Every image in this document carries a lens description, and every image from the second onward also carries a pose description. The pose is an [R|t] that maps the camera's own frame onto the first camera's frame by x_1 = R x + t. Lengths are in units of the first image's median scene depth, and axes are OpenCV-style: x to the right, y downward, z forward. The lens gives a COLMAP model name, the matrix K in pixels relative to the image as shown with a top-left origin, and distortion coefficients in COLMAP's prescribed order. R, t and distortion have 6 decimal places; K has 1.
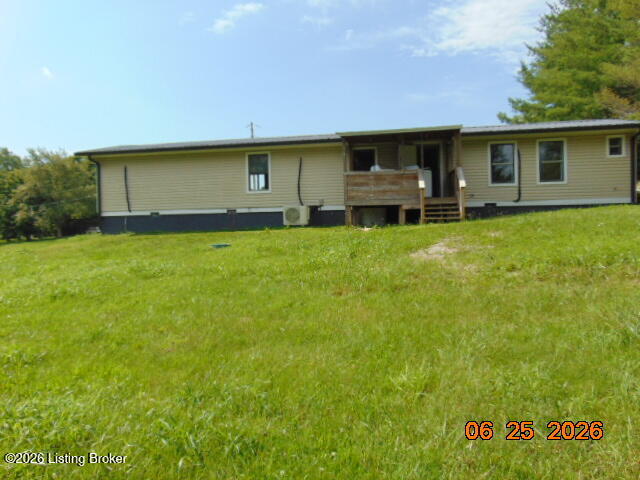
lens RADIAL K [[479.7, 0, 320.0], [0, 479.7, 240.0], [0, 0, 1]] dist [-0.027765, 0.051293]
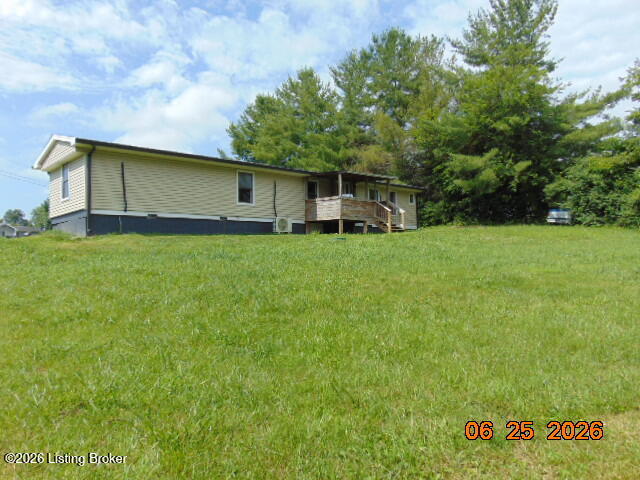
lens RADIAL K [[479.7, 0, 320.0], [0, 479.7, 240.0], [0, 0, 1]] dist [-0.027765, 0.051293]
pose [[0.562426, 0.019549, 0.826616, -1.005130], [-0.004004, 0.999773, -0.020920, 0.015850], [-0.826838, 0.008456, 0.562377, 0.160018]]
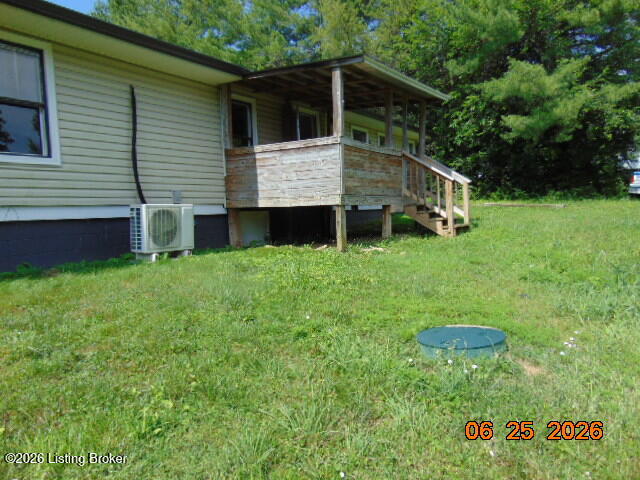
lens RADIAL K [[508.7, 0, 320.0], [0, 508.7, 240.0], [0, 0, 1]] dist [0.028078, 0.001359]
pose [[0.361886, -0.054358, 0.930636, -0.380971], [0.018371, 0.998520, 0.051179, -0.056526], [-0.932041, -0.001425, 0.362349, 0.664295]]
